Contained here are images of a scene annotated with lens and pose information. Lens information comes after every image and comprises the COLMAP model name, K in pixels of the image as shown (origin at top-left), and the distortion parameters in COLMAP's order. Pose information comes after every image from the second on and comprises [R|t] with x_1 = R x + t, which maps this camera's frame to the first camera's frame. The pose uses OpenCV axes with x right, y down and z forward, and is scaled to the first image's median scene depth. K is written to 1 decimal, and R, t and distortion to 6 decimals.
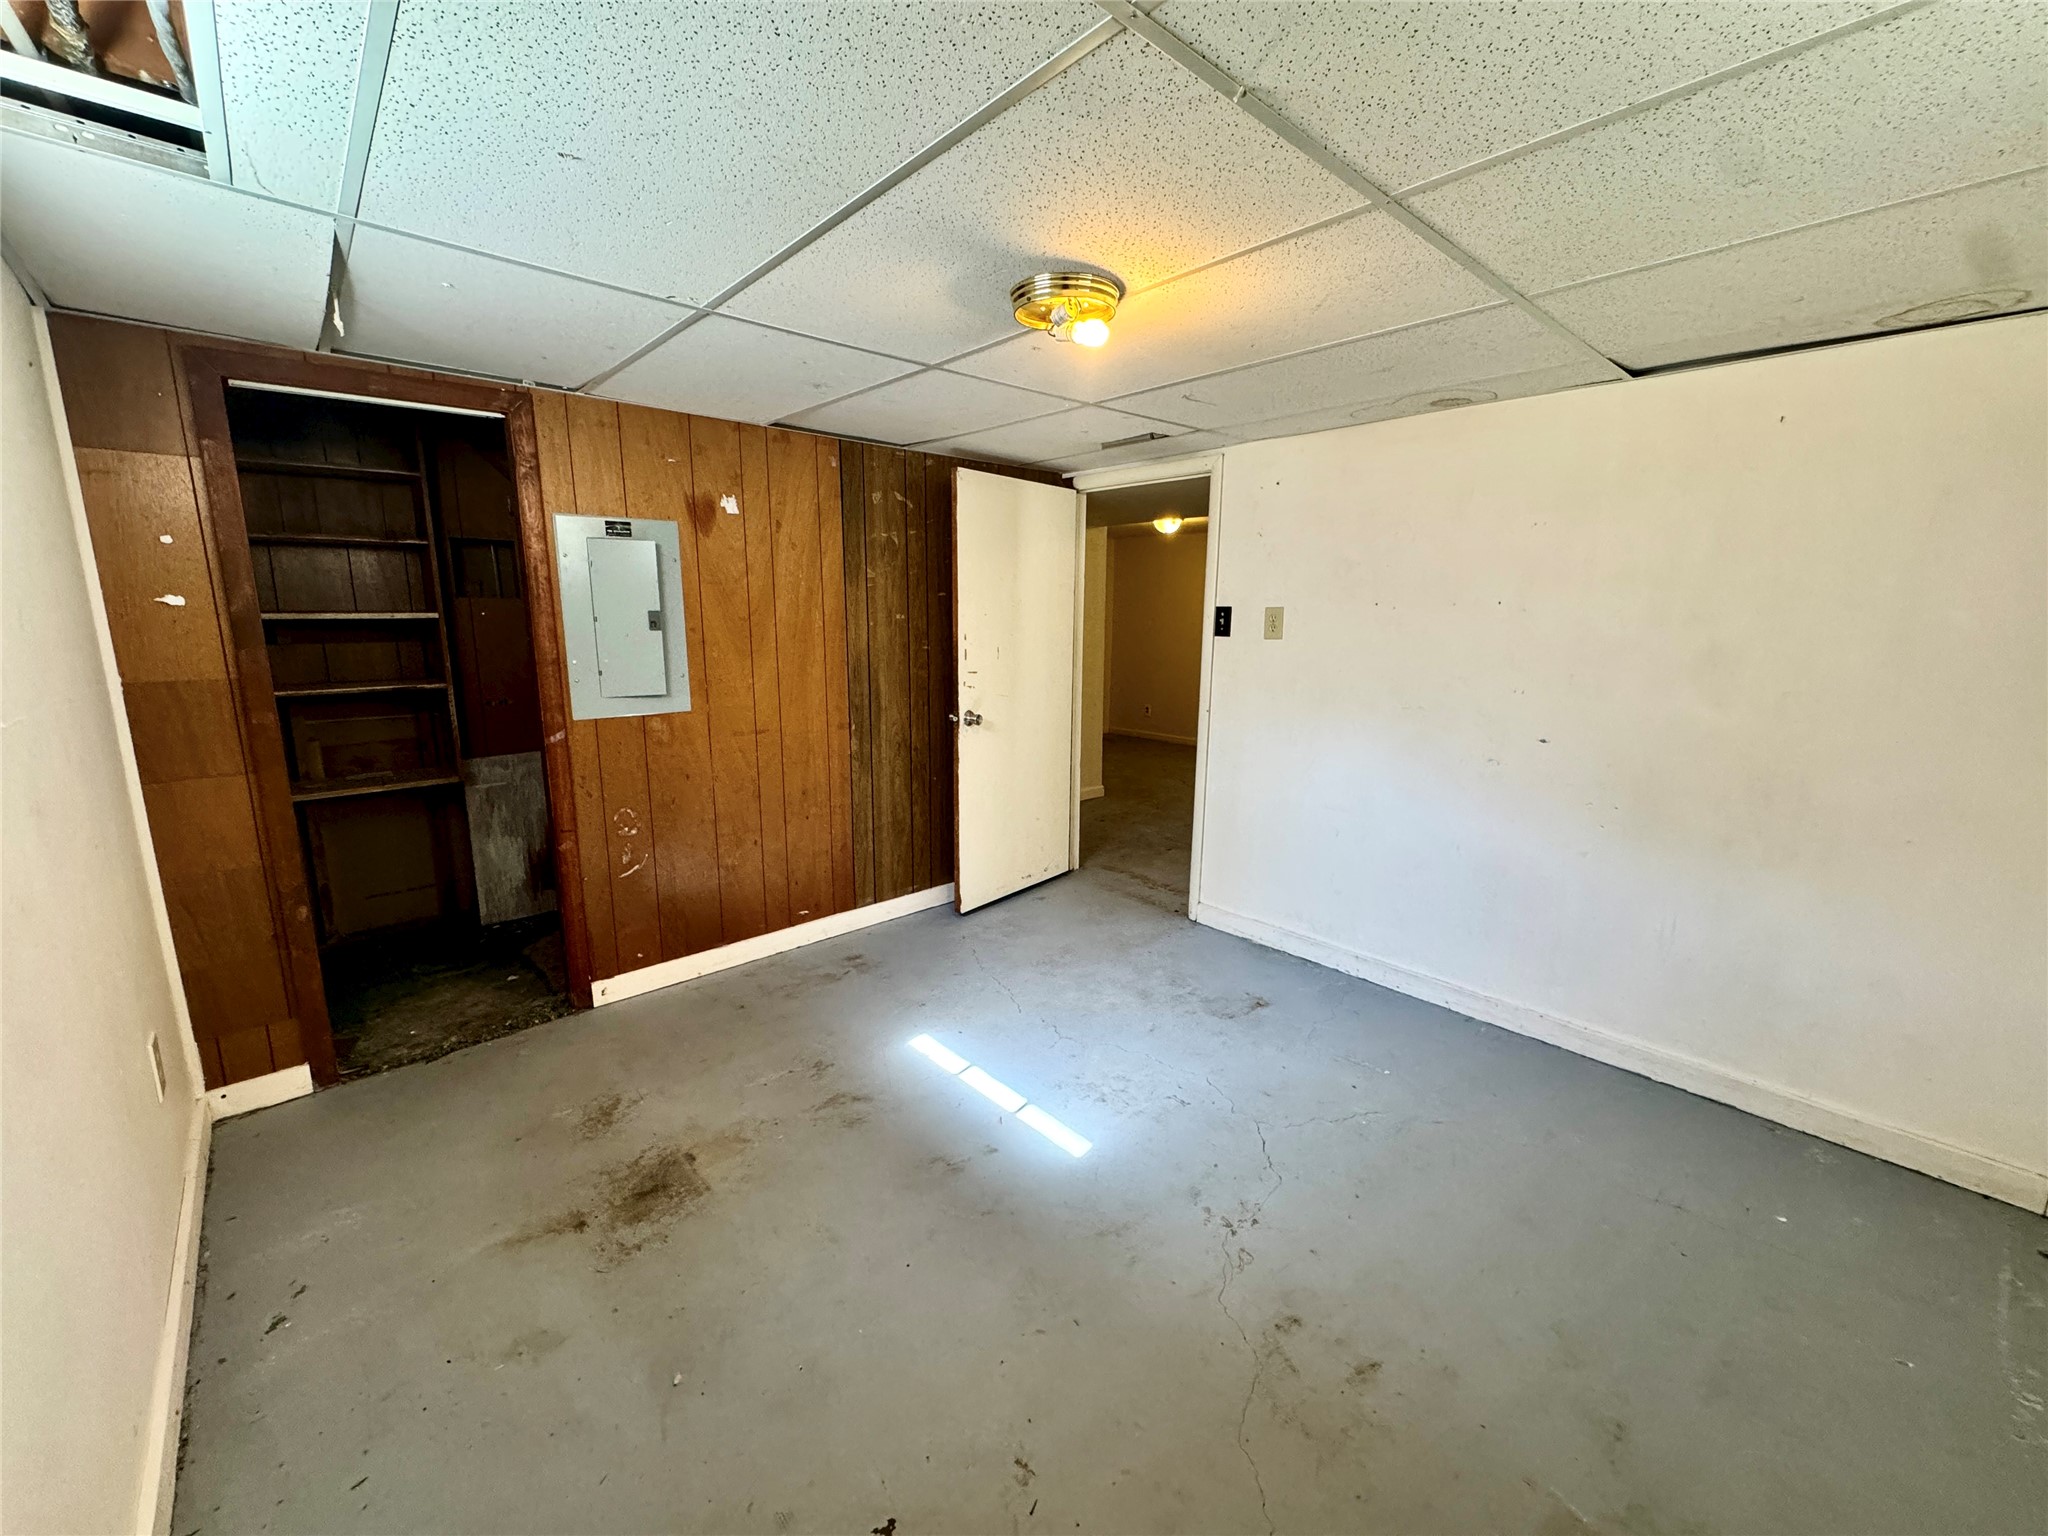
lens RADIAL K [[814.5, 0, 1024.0], [0, 814.5, 768.0], [0, 0, 1]] dist [-0.002469, -0.000539]
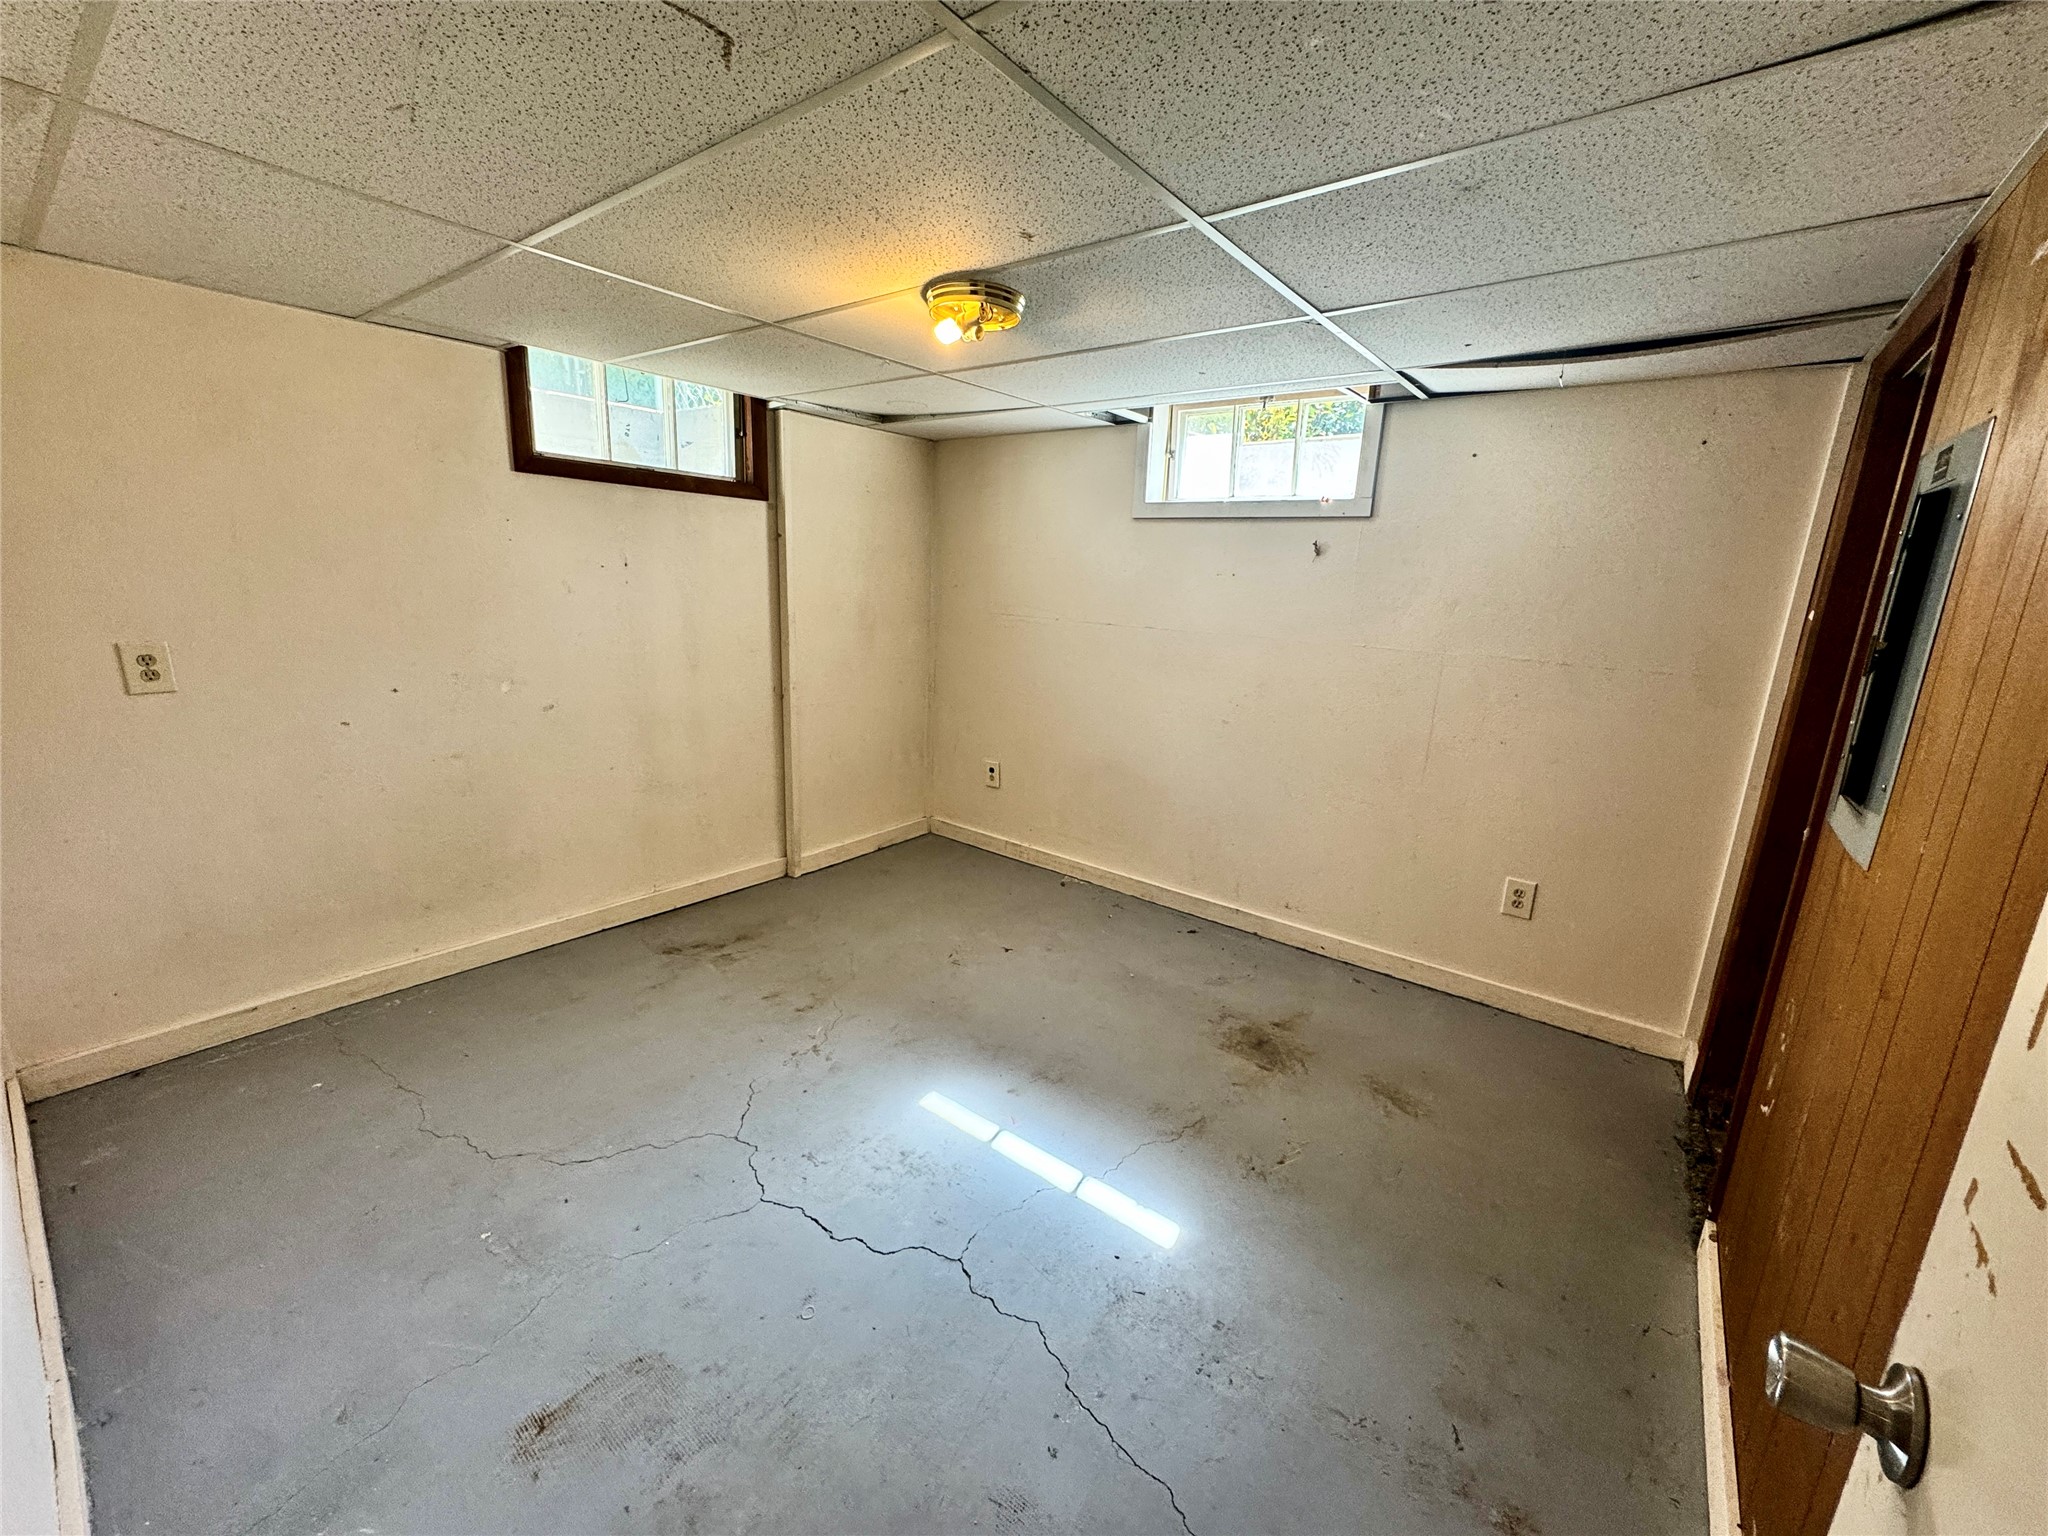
lens RADIAL K [[814.5, 0, 1024.0], [0, 814.5, 768.0], [0, 0, 1]] dist [-0.002469, -0.000539]
pose [[-0.982764, -0.007828, -0.184697, 0.146413], [-0.081745, 0.914518, 0.396200, -0.342961], [0.165807, 0.404470, -0.899396, 1.765983]]
